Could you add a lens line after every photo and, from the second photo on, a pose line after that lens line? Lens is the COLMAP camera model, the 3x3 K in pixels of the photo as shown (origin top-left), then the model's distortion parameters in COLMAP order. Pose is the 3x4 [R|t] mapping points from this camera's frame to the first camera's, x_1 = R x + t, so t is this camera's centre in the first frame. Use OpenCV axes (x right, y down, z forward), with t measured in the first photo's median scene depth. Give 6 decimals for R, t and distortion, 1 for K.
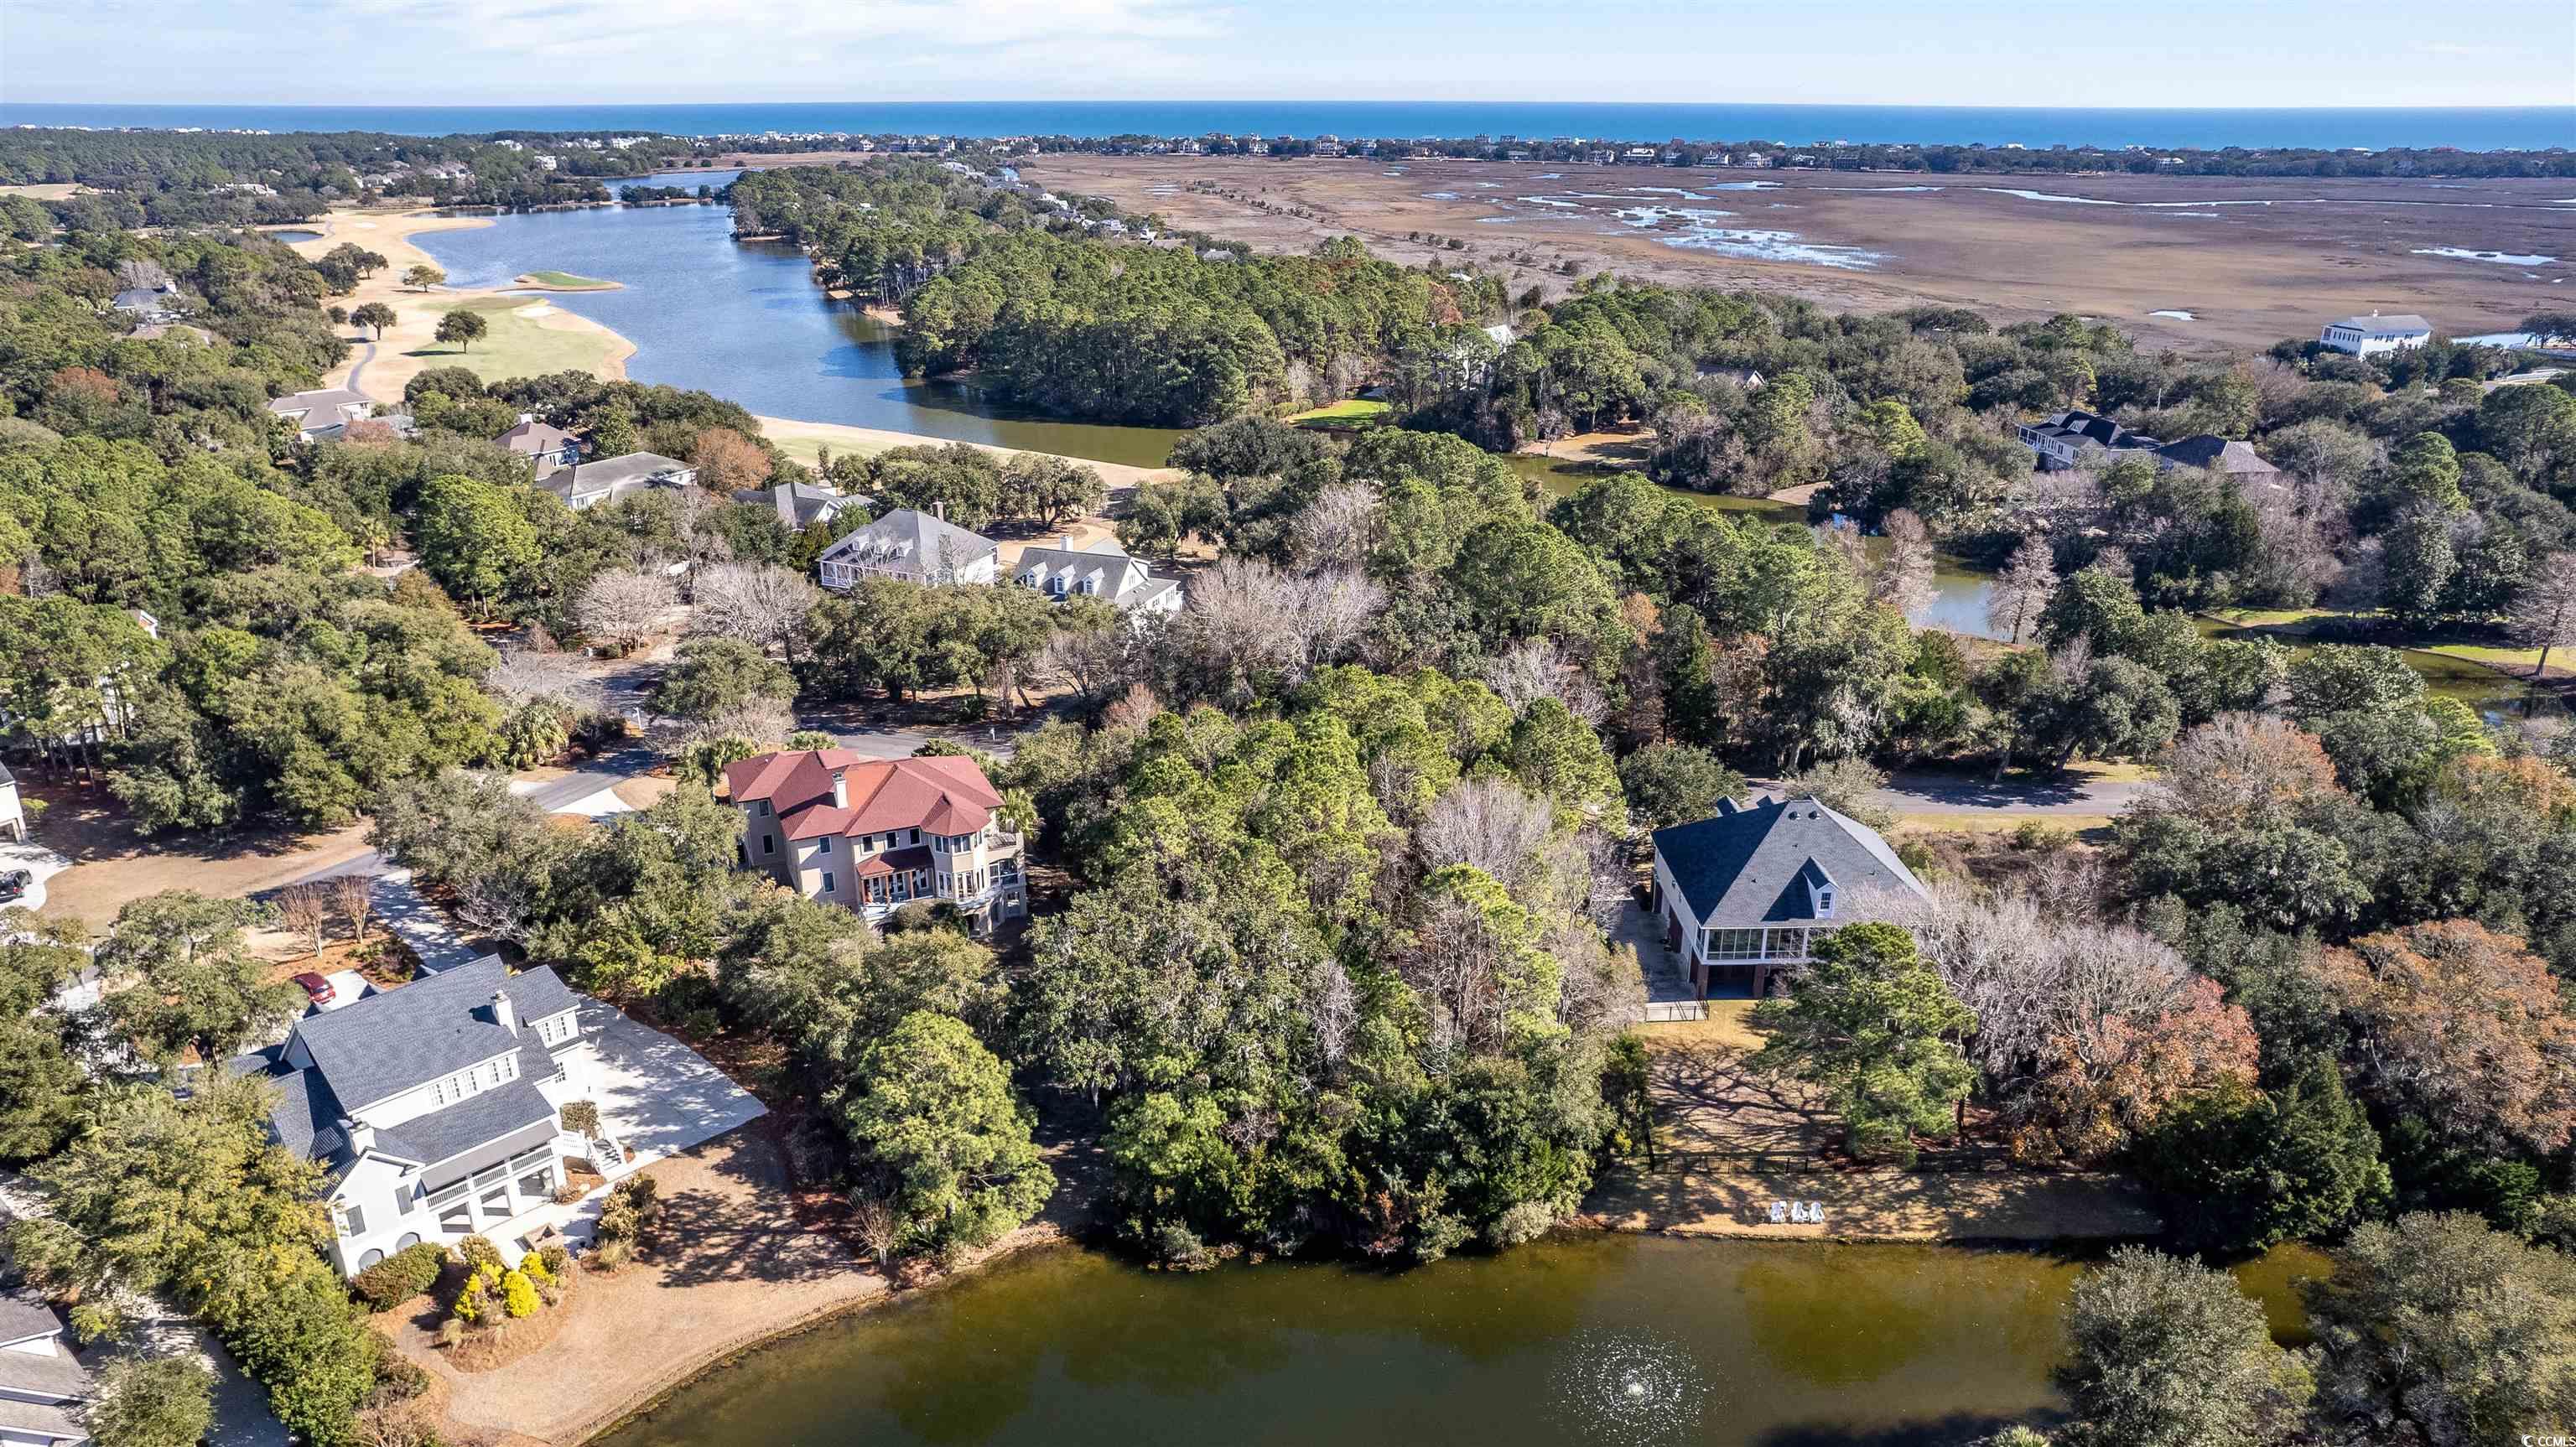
lens RADIAL K [[1662.6, 0, 1293.9], [0, 1662.6, 732.8], [0, 0, 1]] dist [-0.030640, 0.001525]
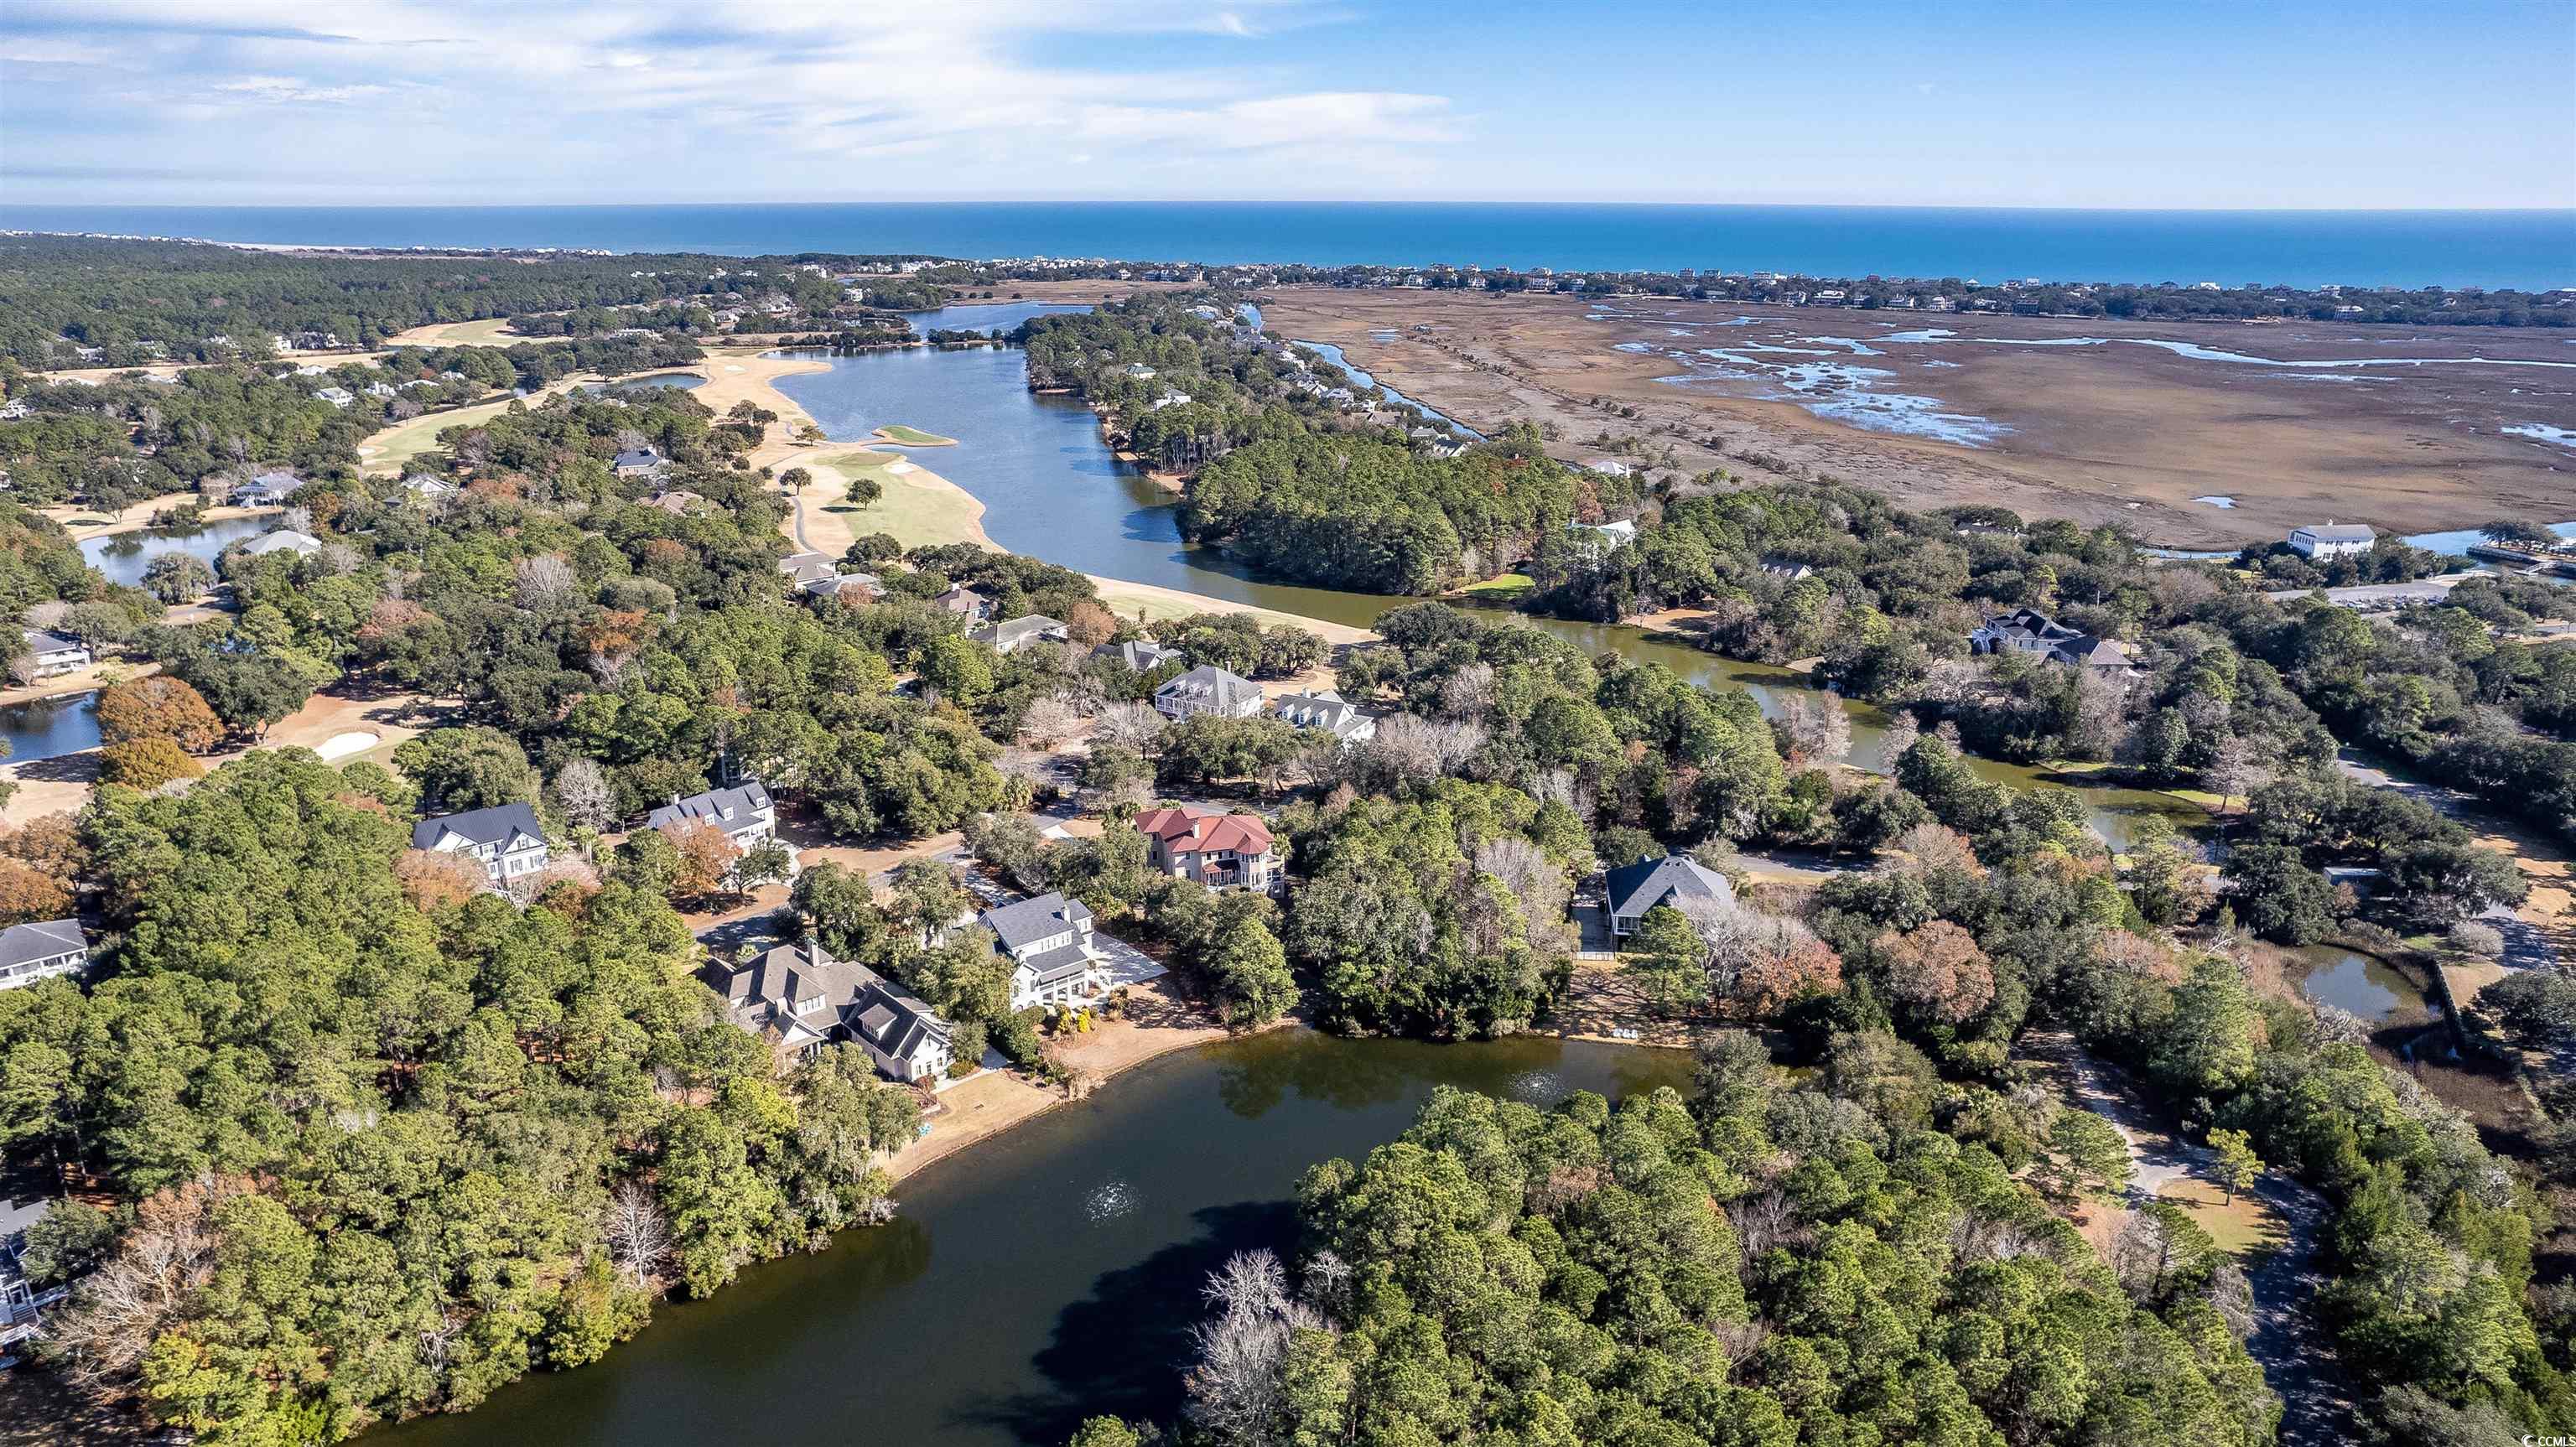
lens RADIAL K [[1662.6, 0, 1291.9], [0, 1662.6, 724.7], [0, 0, 1]] dist [-0.030640, 0.001525]
pose [[0.991196, 0.039637, -0.126333, 0.063993], [-0.046476, 0.997583, -0.051646, 0.004573], [0.123981, 0.057063, 0.990642, -0.686663]]
